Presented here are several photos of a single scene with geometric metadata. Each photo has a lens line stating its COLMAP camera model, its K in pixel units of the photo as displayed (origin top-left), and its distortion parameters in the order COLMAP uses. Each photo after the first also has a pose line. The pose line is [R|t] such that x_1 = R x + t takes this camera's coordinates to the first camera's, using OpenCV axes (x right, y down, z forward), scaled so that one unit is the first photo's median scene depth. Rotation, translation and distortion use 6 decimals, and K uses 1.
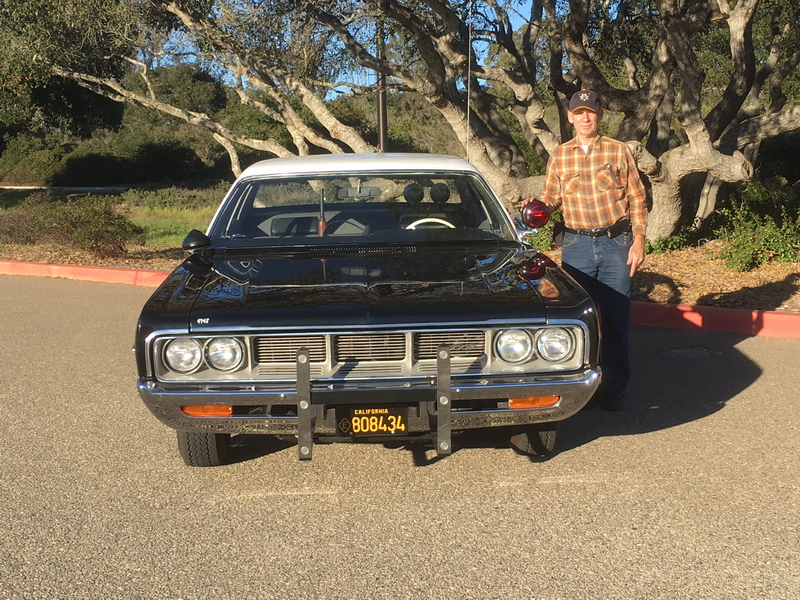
lens RADIAL K [[1246.0, 0, 400.0], [0, 1246.0, 300.0], [0, 0, 1]] dist [0.034055, 0.072123]
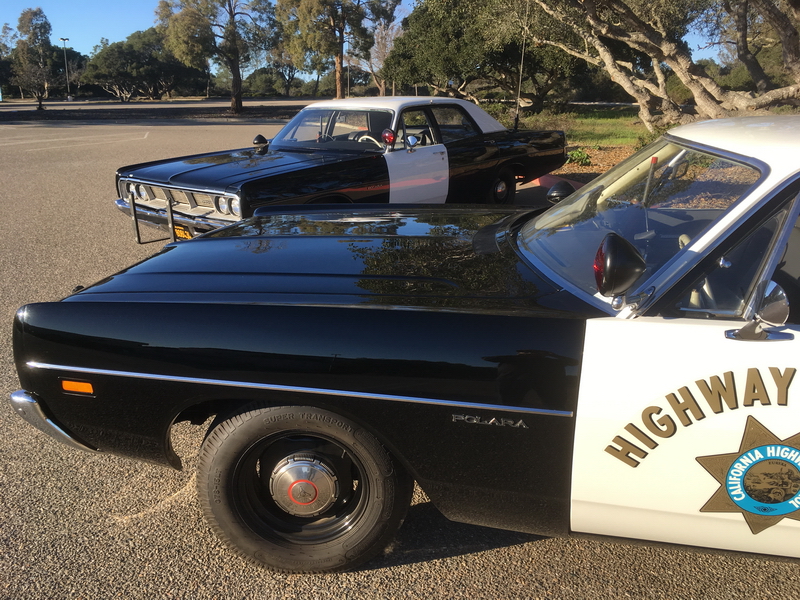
lens RADIAL K [[679.2, 0, 400.0], [0, 679.2, 300.0], [0, 0, 1]] dist [0.065261, -0.086759]
pose [[0.733591, 0.211486, -0.645847, 0.776285], [-0.085229, 0.971473, 0.221306, -0.059551], [0.674226, -0.107303, 0.730688, 0.304082]]
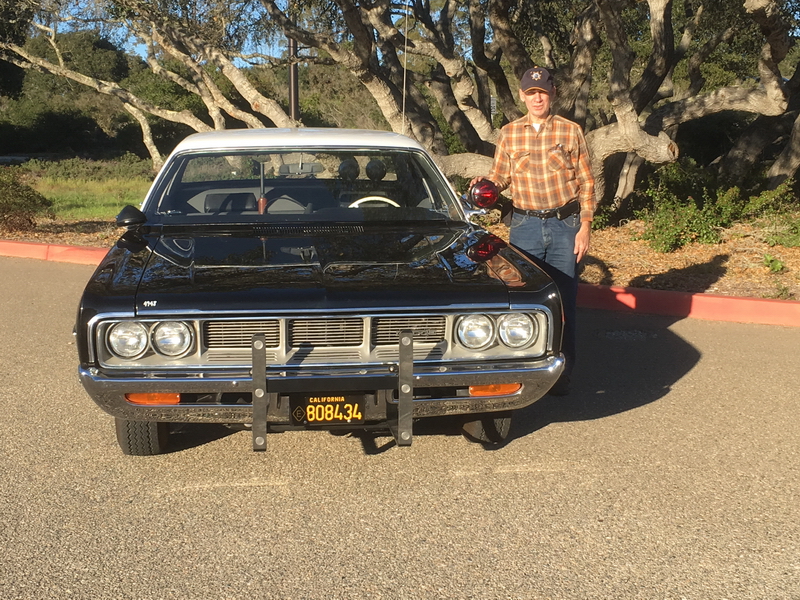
lens RADIAL K [[1246.0, 0, 400.0], [0, 1246.0, 300.0], [0, 0, 1]] dist [0.034055, 0.072123]
pose [[0.996836, 0.007148, 0.079159, -0.033259], [-0.008730, 0.999769, 0.019664, -0.004643], [-0.079000, -0.020292, 0.996668, 0.033595]]
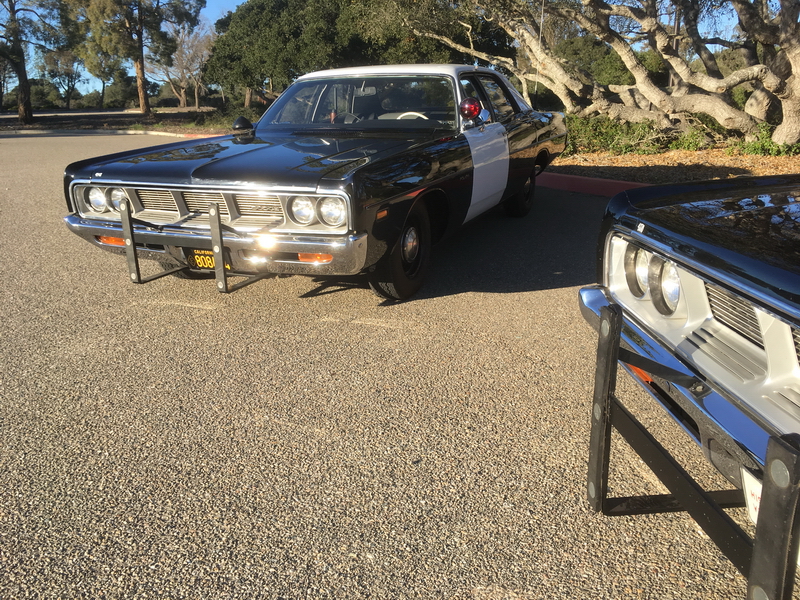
lens RADIAL K [[679.2, 0, 400.0], [0, 679.2, 300.0], [0, 0, 1]] dist [0.065261, -0.086759]
pose [[0.897601, 0.126492, -0.422270, 0.359304], [-0.051027, 0.981320, 0.185490, -0.003701], [0.437845, -0.144948, 0.887289, 0.340864]]
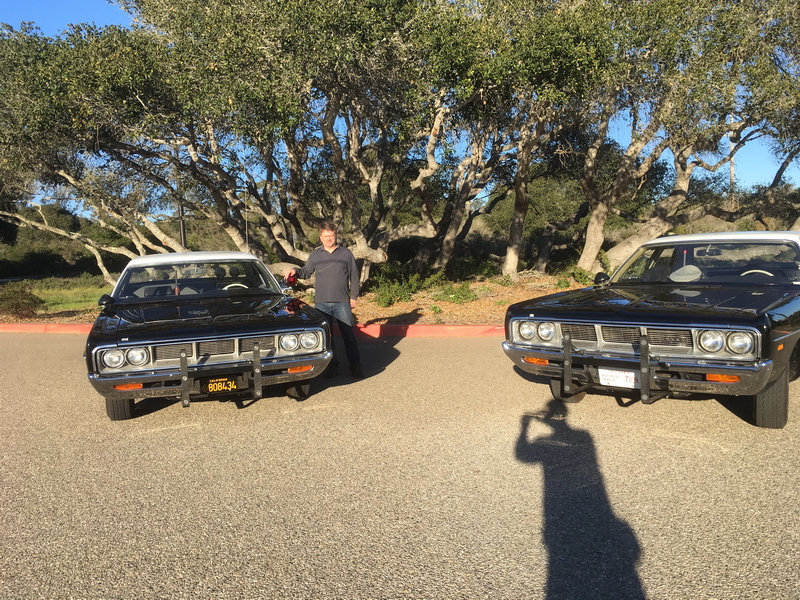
lens RADIAL K [[679.2, 0, 400.0], [0, 679.2, 300.0], [0, 0, 1]] dist [0.065261, -0.086759]
pose [[0.954303, -0.045010, 0.295432, -0.047597], [0.058851, 0.997539, -0.038122, 0.015989], [-0.292989, 0.053766, 0.954603, -0.093764]]
